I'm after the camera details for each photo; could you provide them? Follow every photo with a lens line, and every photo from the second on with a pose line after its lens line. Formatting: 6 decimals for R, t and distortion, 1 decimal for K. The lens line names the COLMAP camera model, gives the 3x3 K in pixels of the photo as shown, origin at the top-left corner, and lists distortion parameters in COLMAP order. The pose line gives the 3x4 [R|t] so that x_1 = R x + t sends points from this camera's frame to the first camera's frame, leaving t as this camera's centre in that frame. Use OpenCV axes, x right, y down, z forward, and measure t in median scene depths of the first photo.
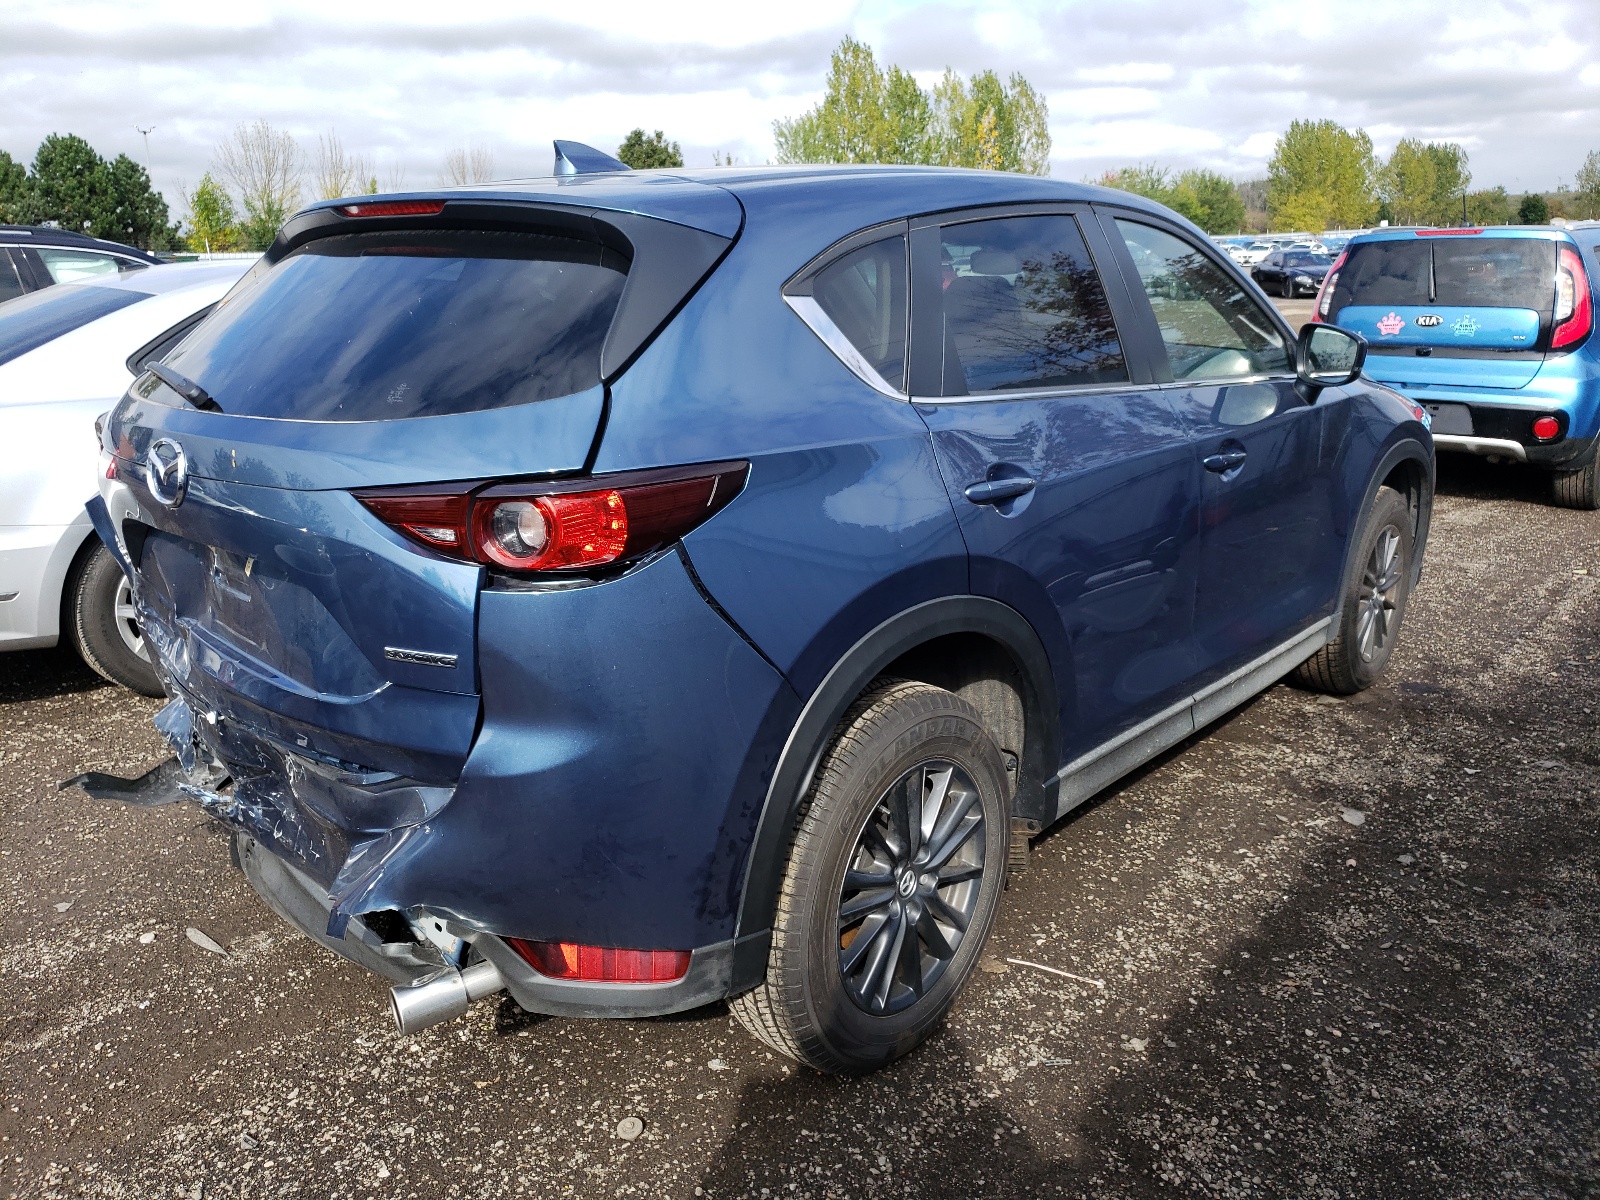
lens RADIAL K [[1260.9, 0, 767.3], [0, 1260.9, 601.0], [0, 0, 1]] dist [0.022269, 0.004563]
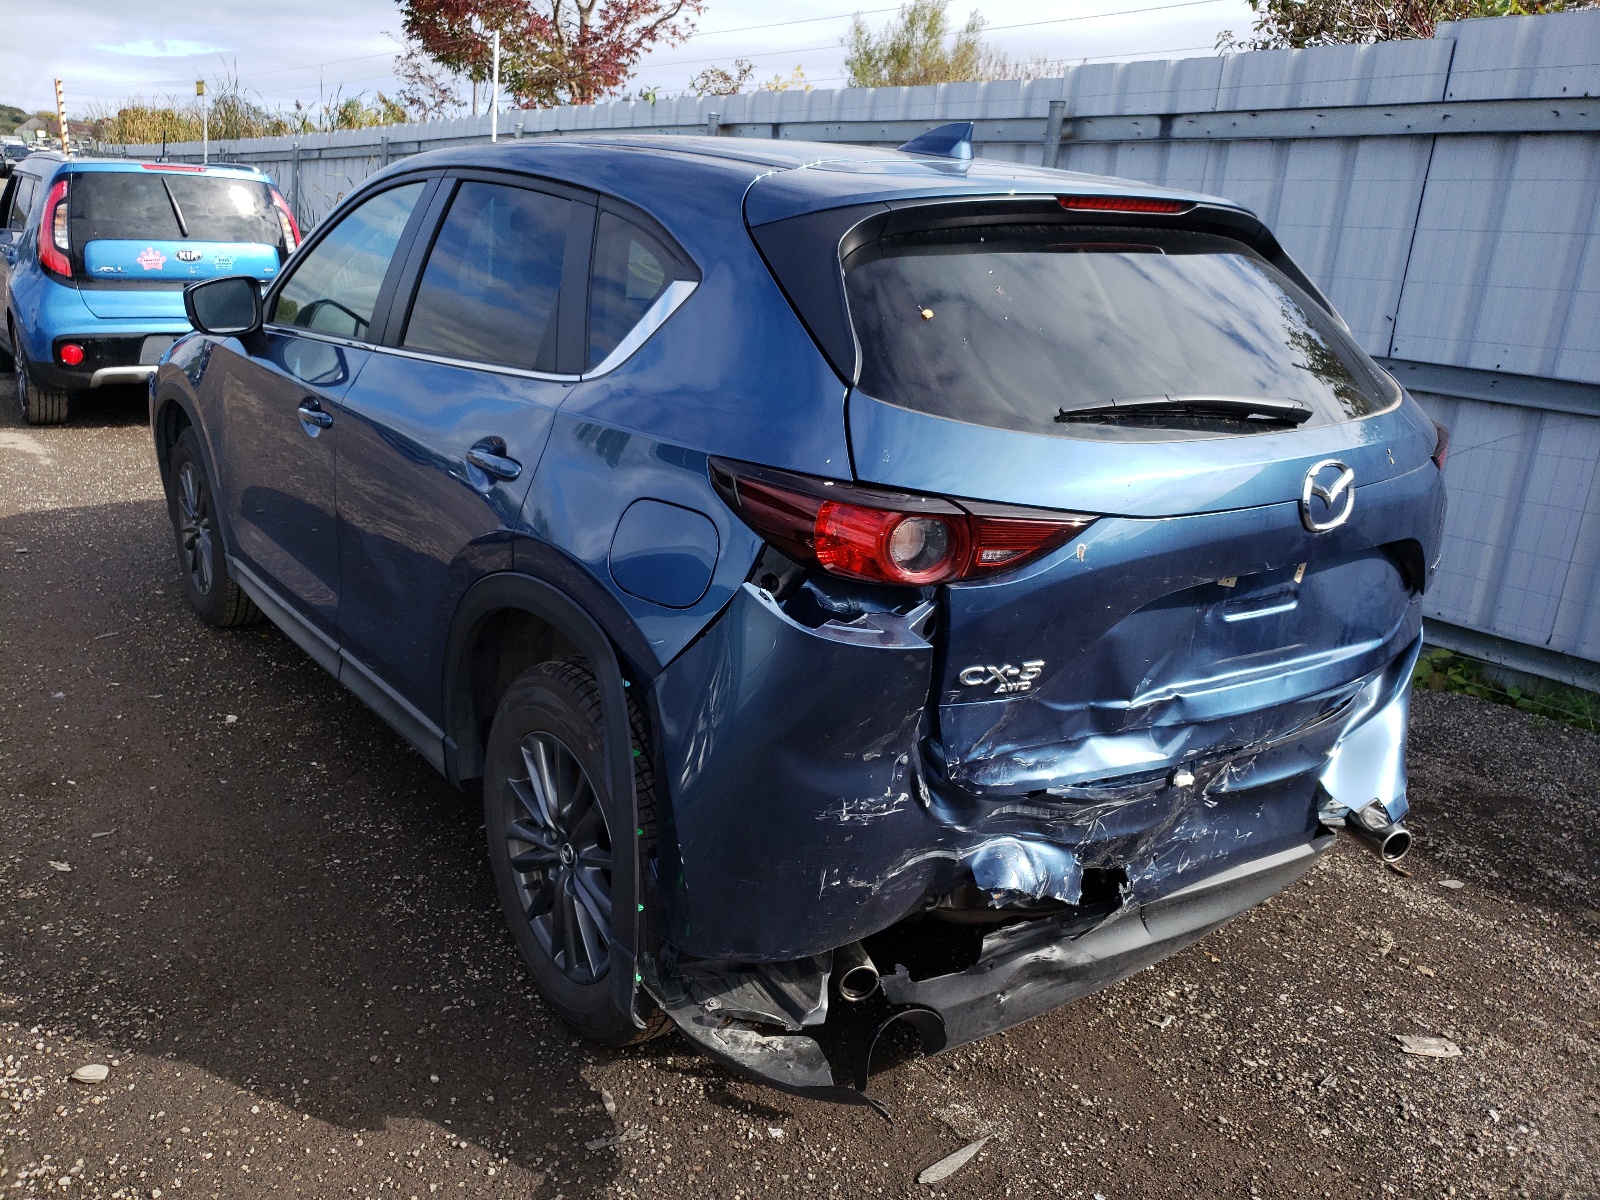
lens RADIAL K [[1260.9, 0, 767.3], [0, 1260.9, 601.0], [0, 0, 1]] dist [0.022269, 0.004563]
pose [[0.192857, -0.287406, 0.938192, -1.276004], [0.221240, 0.944257, 0.243785, -0.305127], [-0.955960, 0.160550, 0.245692, 1.022530]]
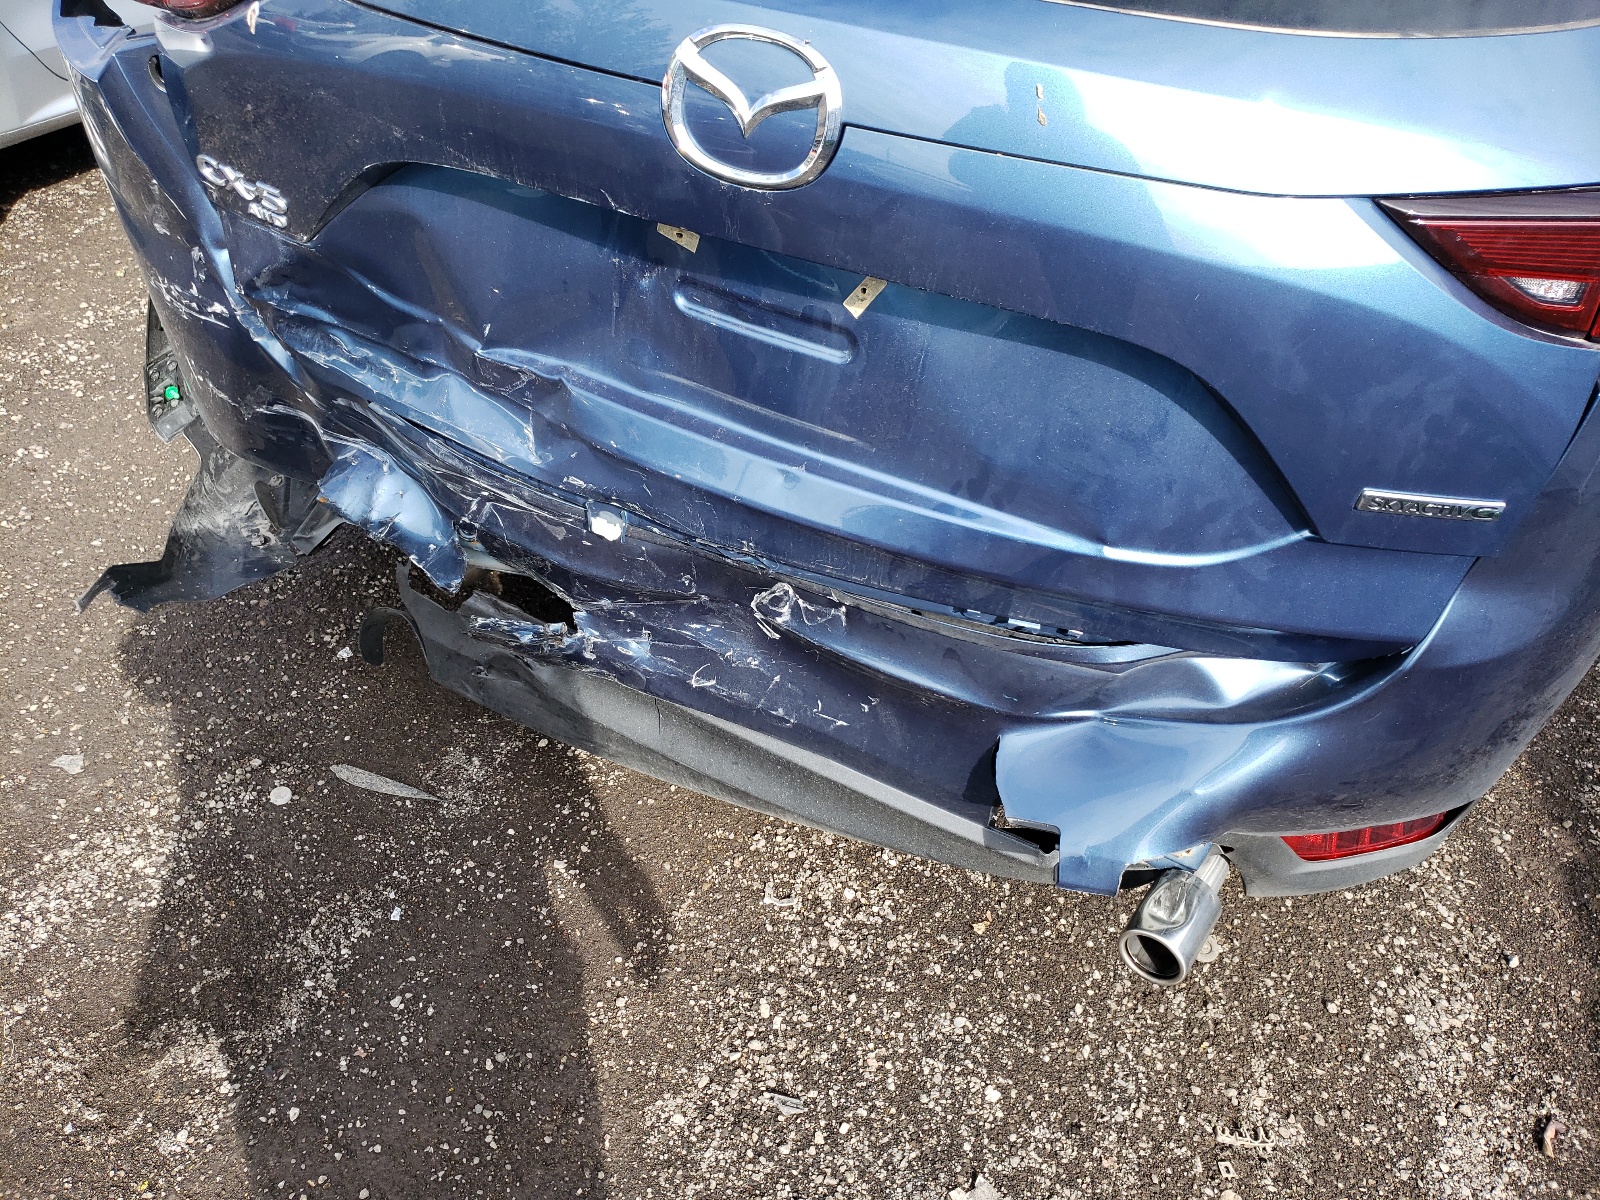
lens RADIAL K [[1260.9, 0, 767.3], [0, 1260.9, 601.0], [0, 0, 1]] dist [0.022269, 0.004563]
pose [[0.910758, -0.160040, 0.380667, -0.584277], [-0.013336, 0.909963, 0.414475, -0.113109], [-0.412726, -0.382563, 0.826622, 0.477865]]
